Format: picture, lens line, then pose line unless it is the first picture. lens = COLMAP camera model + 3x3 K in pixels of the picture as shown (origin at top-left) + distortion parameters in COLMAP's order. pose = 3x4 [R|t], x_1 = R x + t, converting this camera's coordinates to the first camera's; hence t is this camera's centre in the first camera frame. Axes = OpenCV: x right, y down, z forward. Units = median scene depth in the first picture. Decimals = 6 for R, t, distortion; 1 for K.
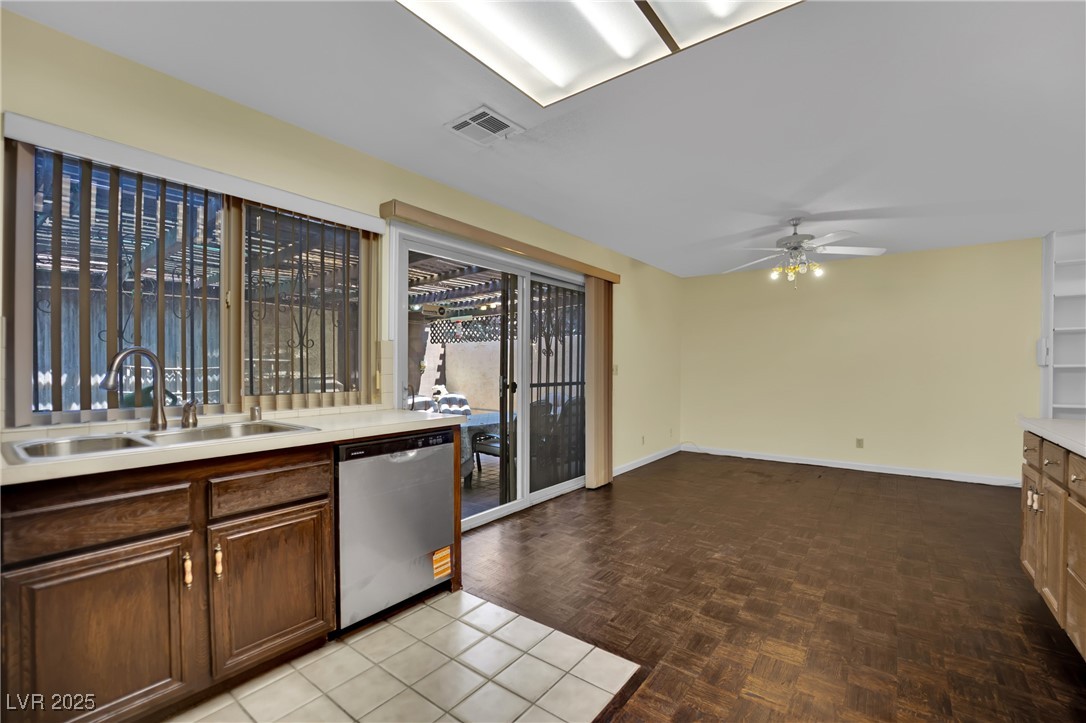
lens RADIAL K [[464.5, 0, 566.5], [0, 464.5, 369.4], [0, 0, 1]] dist [-0.014643, -0.000029]
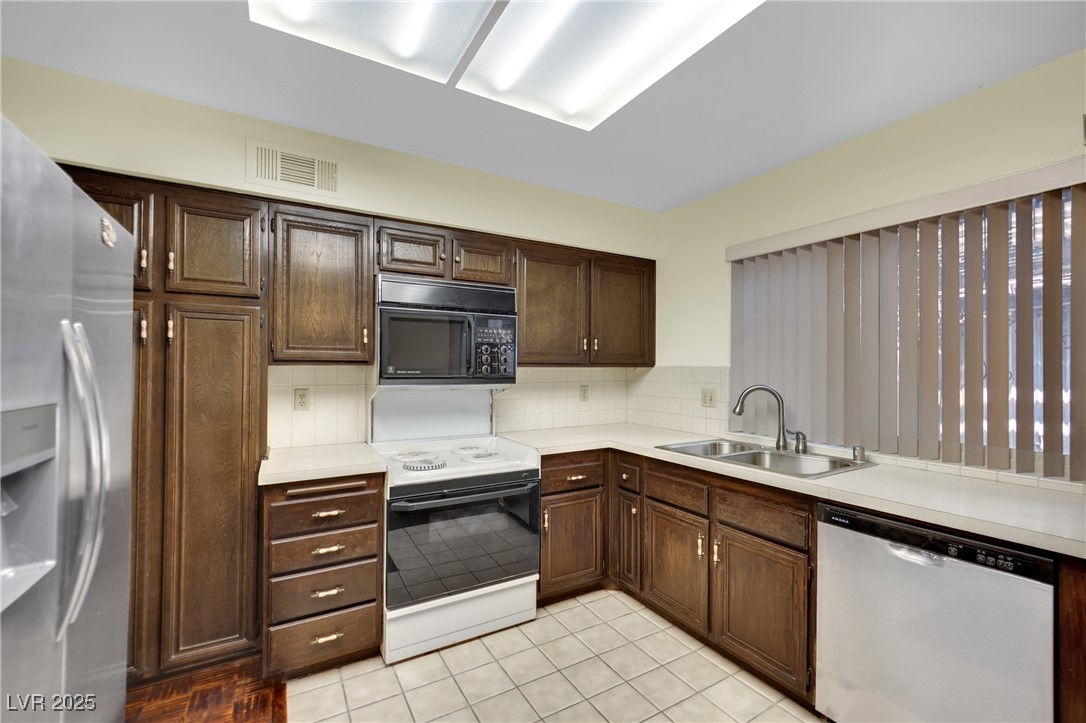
lens RADIAL K [[464.5, 0, 544.5], [0, 464.5, 358.8], [0, 0, 1]] dist [-0.014643, -0.000029]
pose [[-0.405665, -0.022504, -0.913745, 0.356305], [-0.017909, 0.999701, -0.016670, -0.057649], [0.913846, 0.009602, -0.405946, 0.570737]]
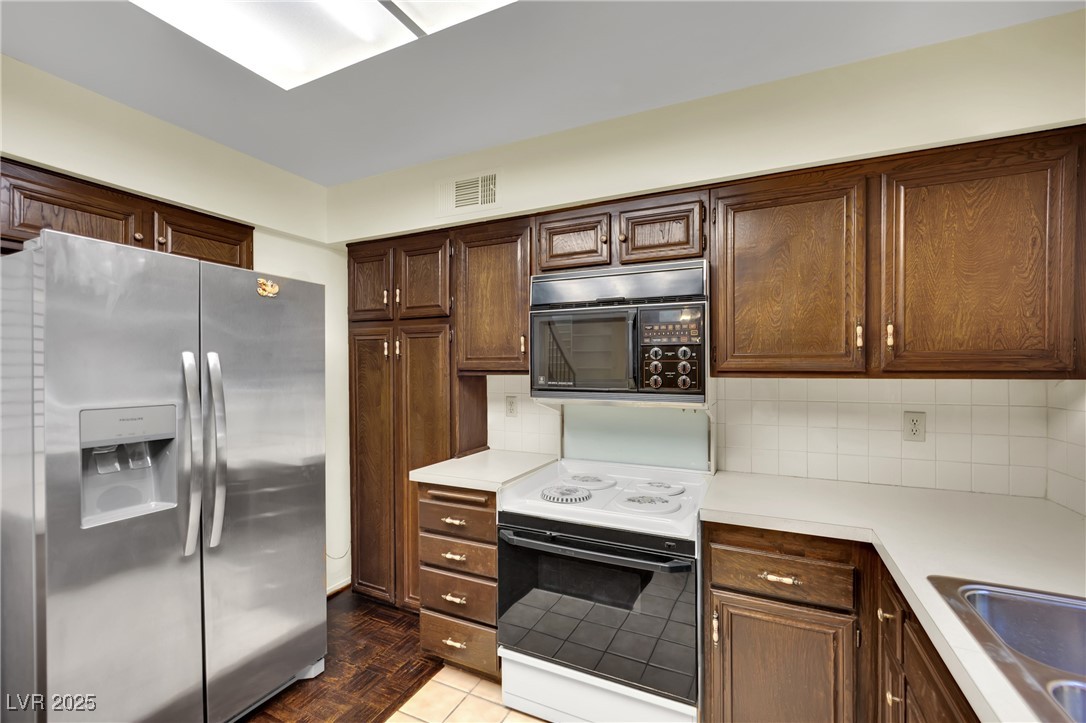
lens RADIAL K [[464.5, 0, 540.7], [0, 464.5, 360.8], [0, 0, 1]] dist [-0.014643, -0.000029]
pose [[-0.987179, -0.002609, -0.159598, -0.140464], [-0.002840, 0.999995, 0.001223, -0.078145], [0.159594, 0.001660, -0.987181, 0.709901]]
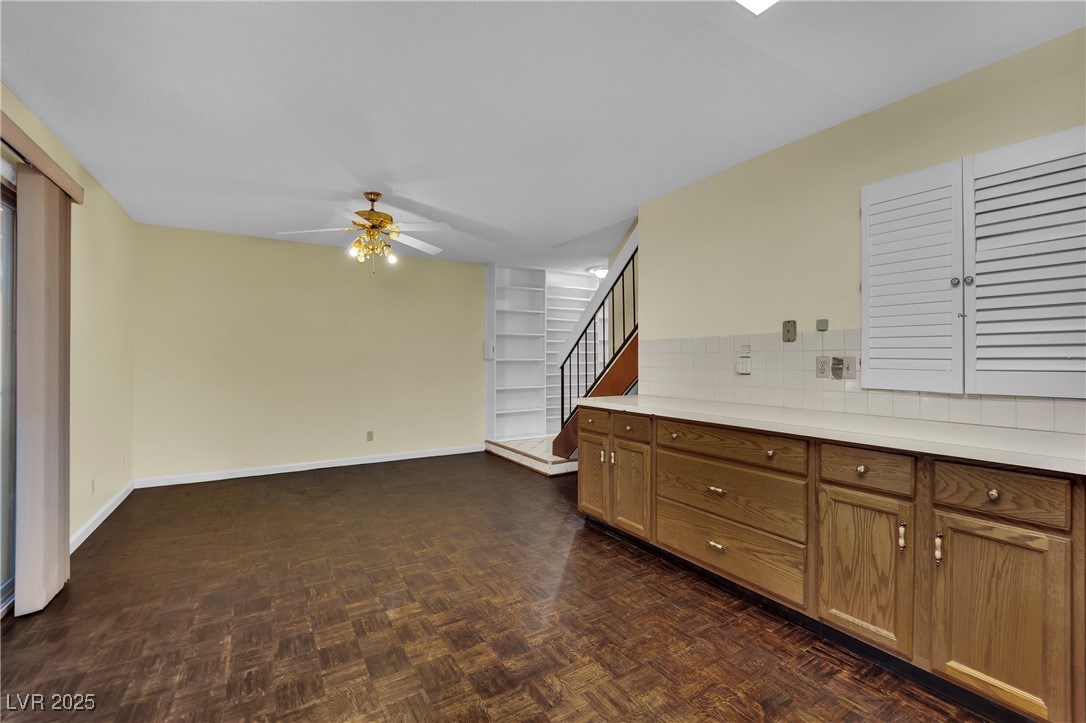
lens RADIAL K [[464.5, 0, 541.4], [0, 464.5, 356.7], [0, 0, 1]] dist [-0.014643, -0.000029]
pose [[0.387873, 0.002413, 0.921710, -0.267443], [0.008267, 0.999947, -0.006097, -0.006008], [-0.921676, 0.009985, 0.387833, 0.483800]]
